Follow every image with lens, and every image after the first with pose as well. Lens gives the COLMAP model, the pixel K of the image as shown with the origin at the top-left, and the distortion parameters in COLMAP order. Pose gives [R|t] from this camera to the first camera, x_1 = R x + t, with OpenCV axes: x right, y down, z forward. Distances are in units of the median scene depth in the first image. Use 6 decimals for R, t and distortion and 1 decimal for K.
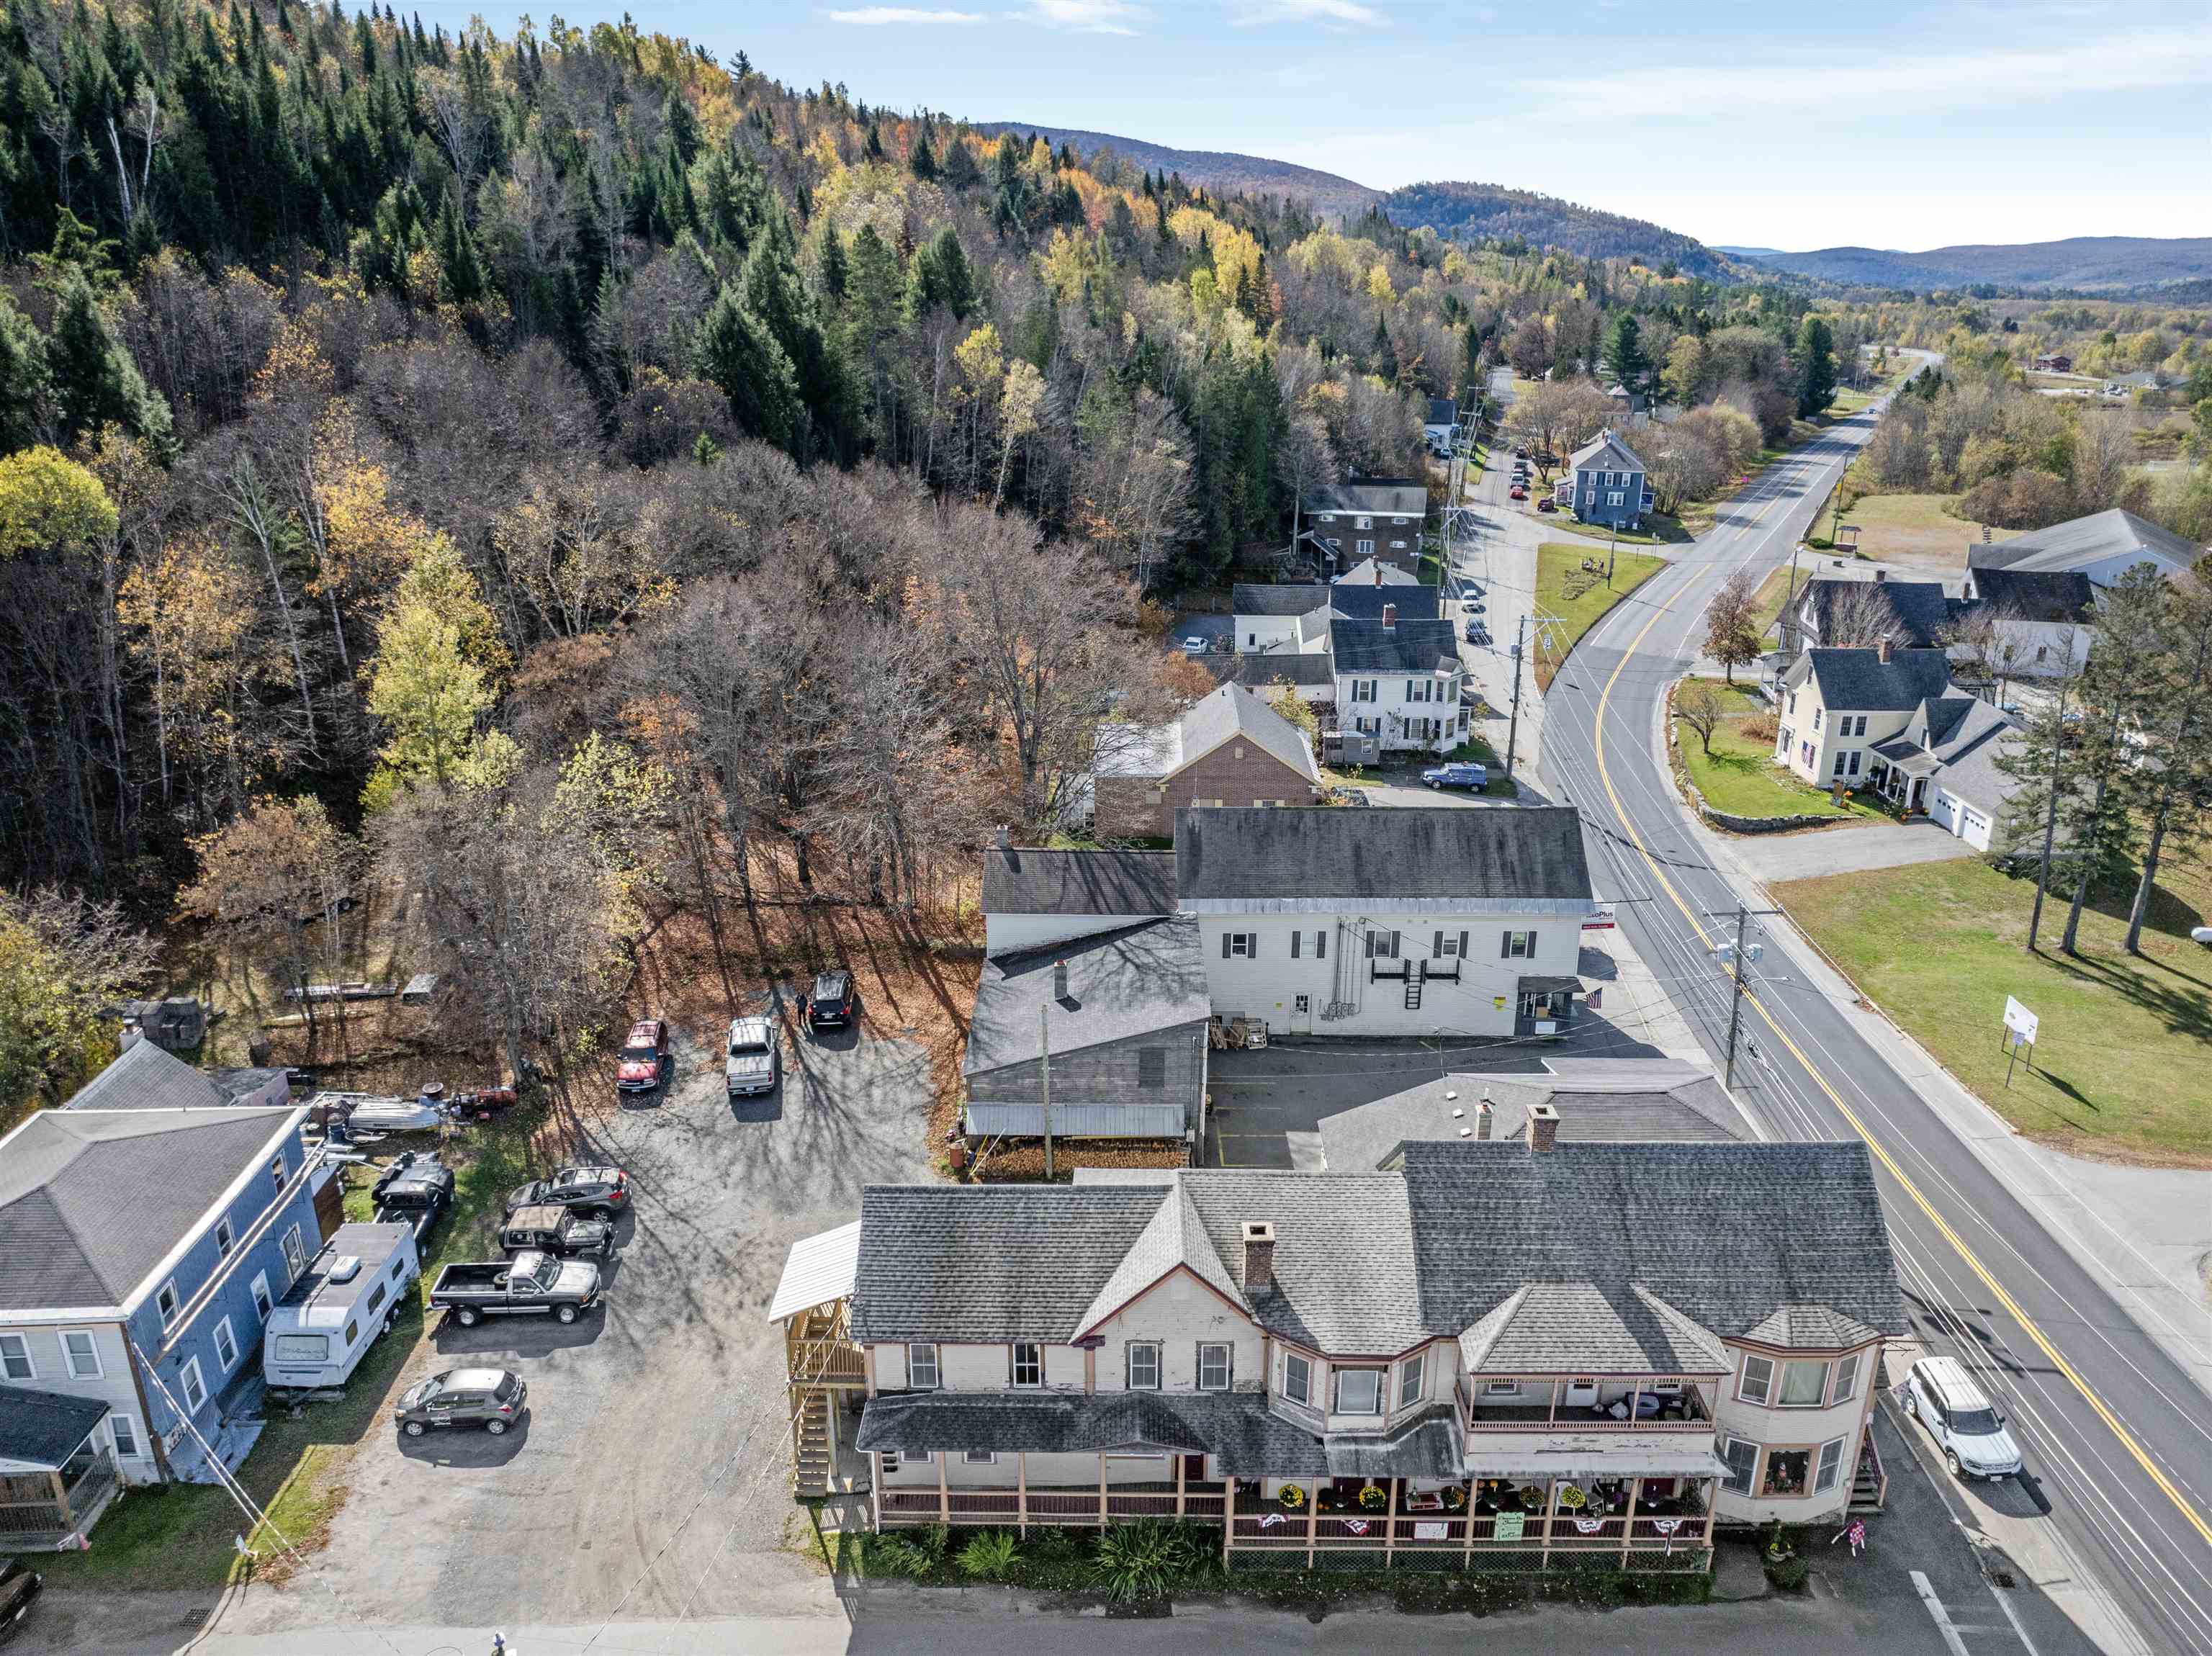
lens RADIAL K [[1551.9, 0, 1117.6], [0, 1551.9, 813.4], [0, 0, 1]] dist [-0.057762, 0.027493]
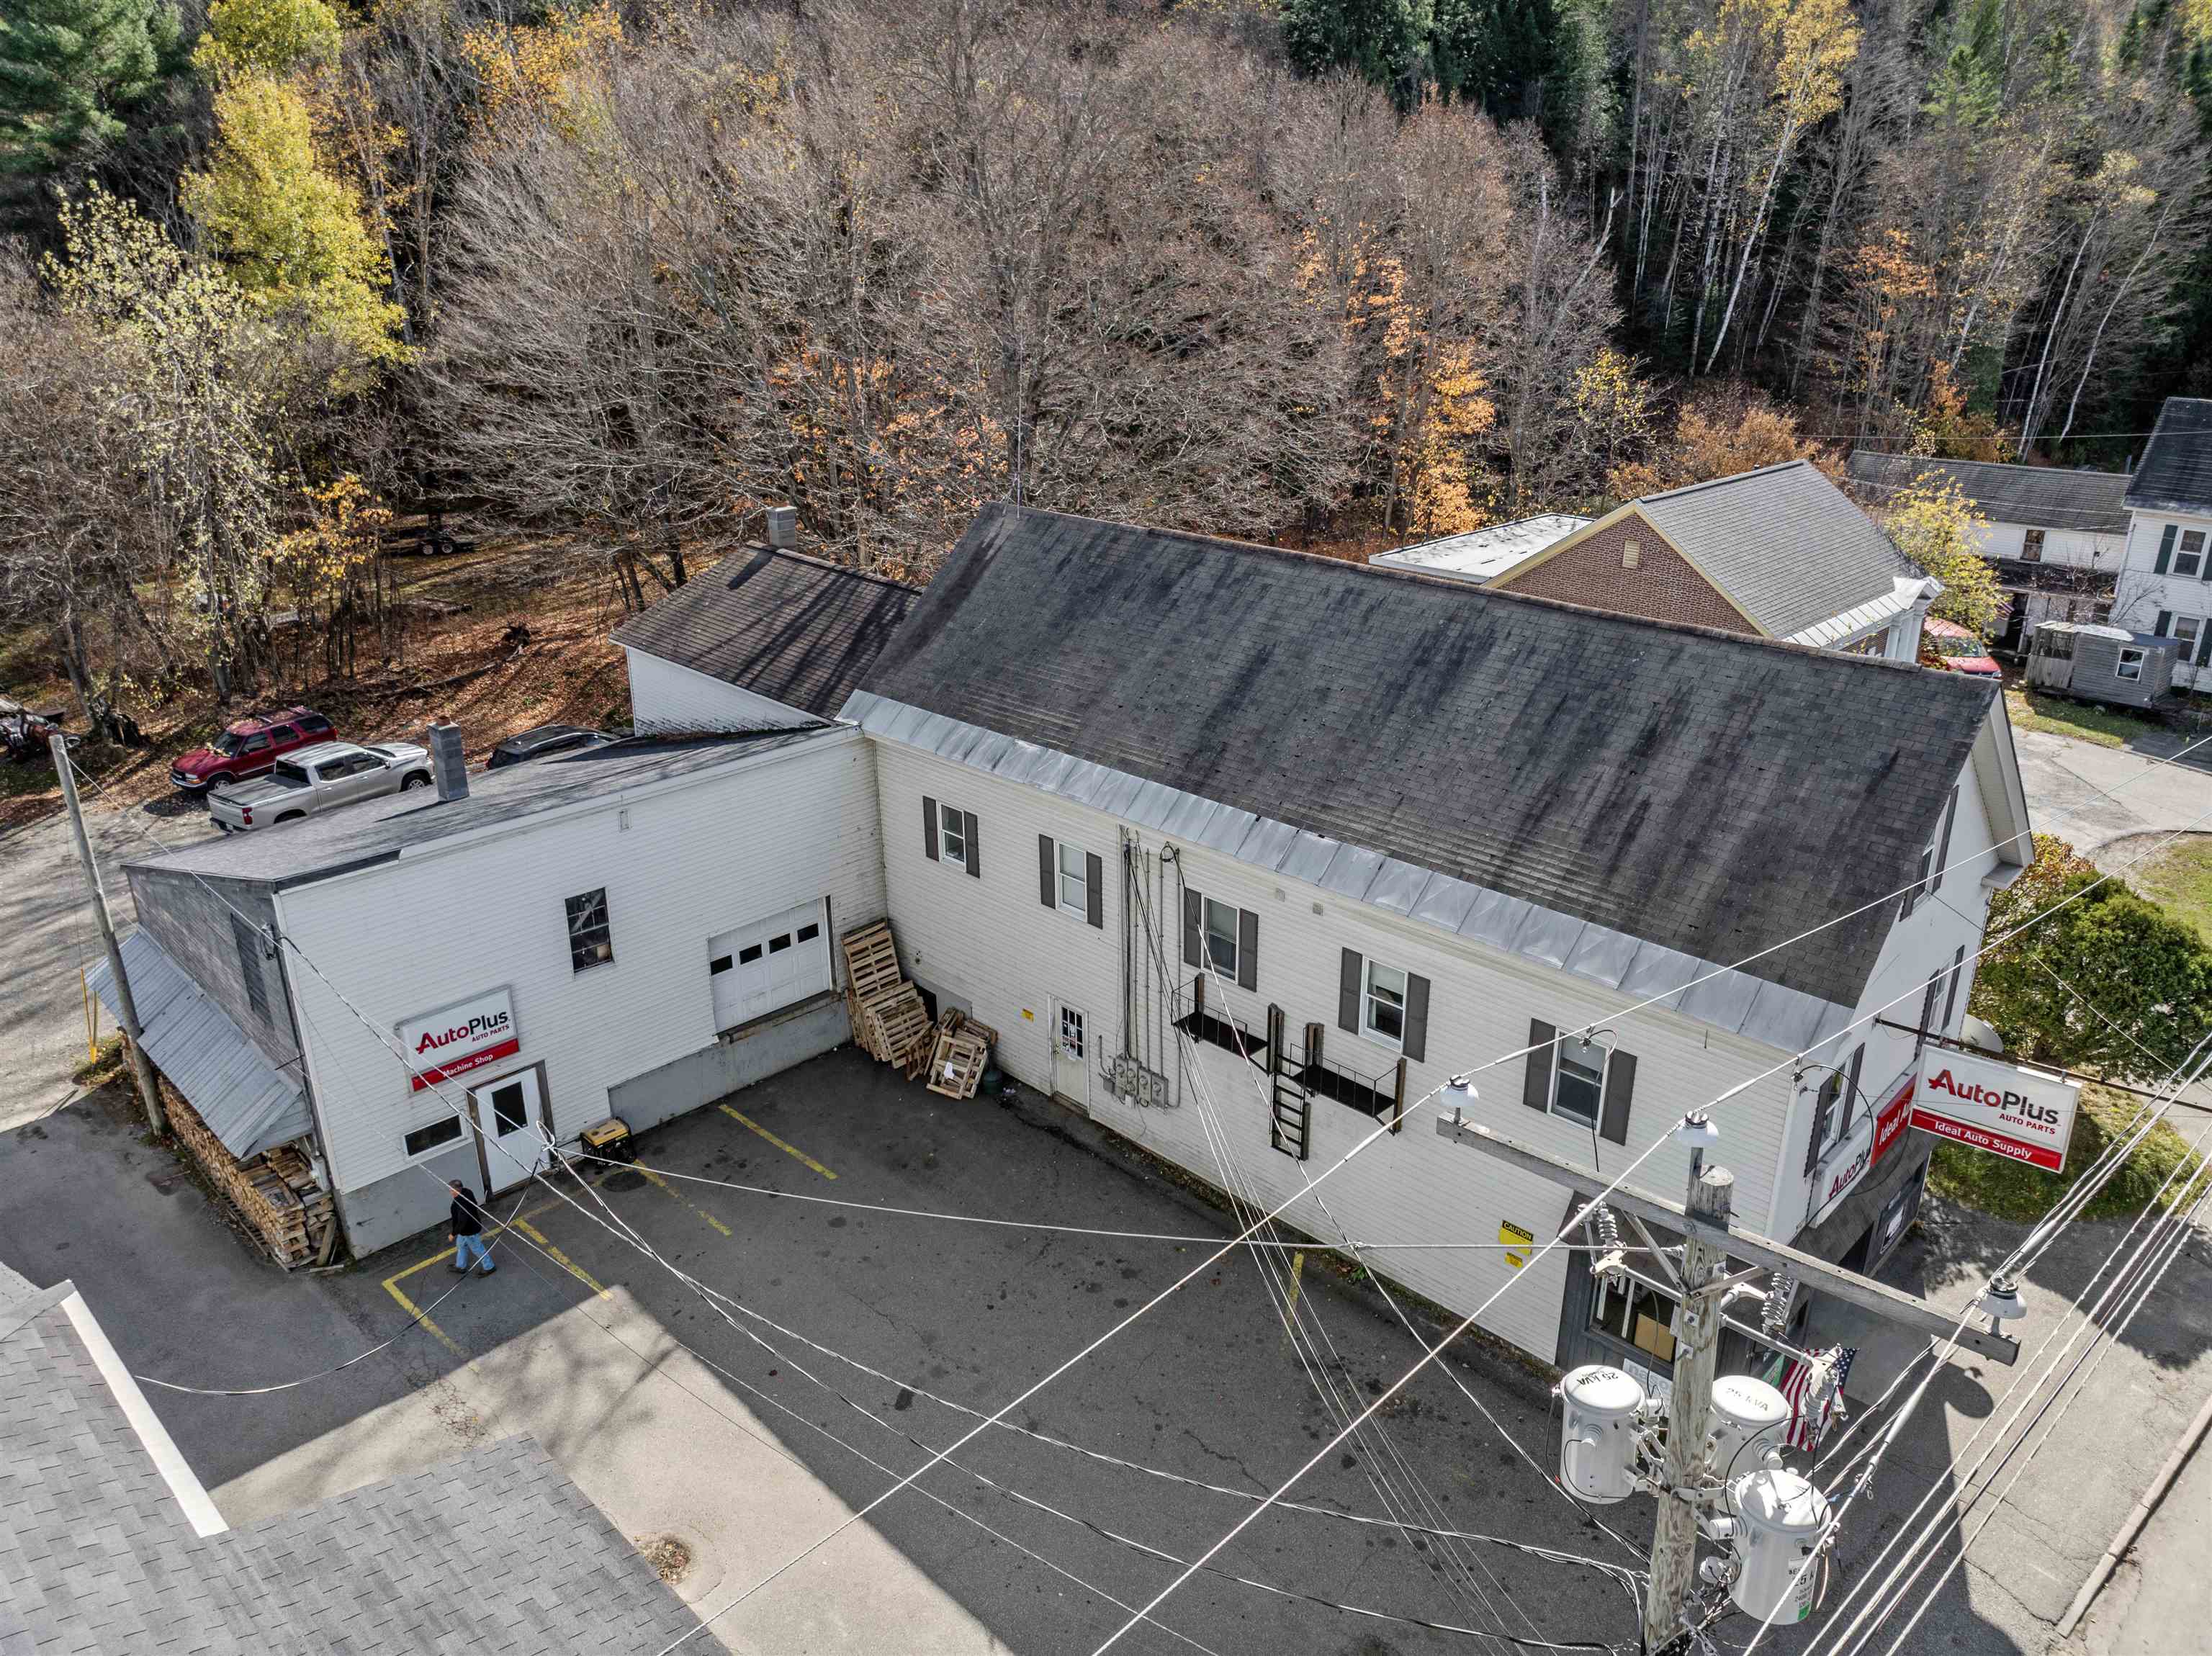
lens RADIAL K [[1551.9, 0, 1126.0], [0, 1551.9, 804.3], [0, 0, 1]] dist [-0.057762, 0.027493]
pose [[0.723453, 0.242019, -0.646562, 0.375371], [-0.226617, 0.967896, 0.108732, 0.023029], [0.652120, 0.067860, 0.755072, 0.729831]]
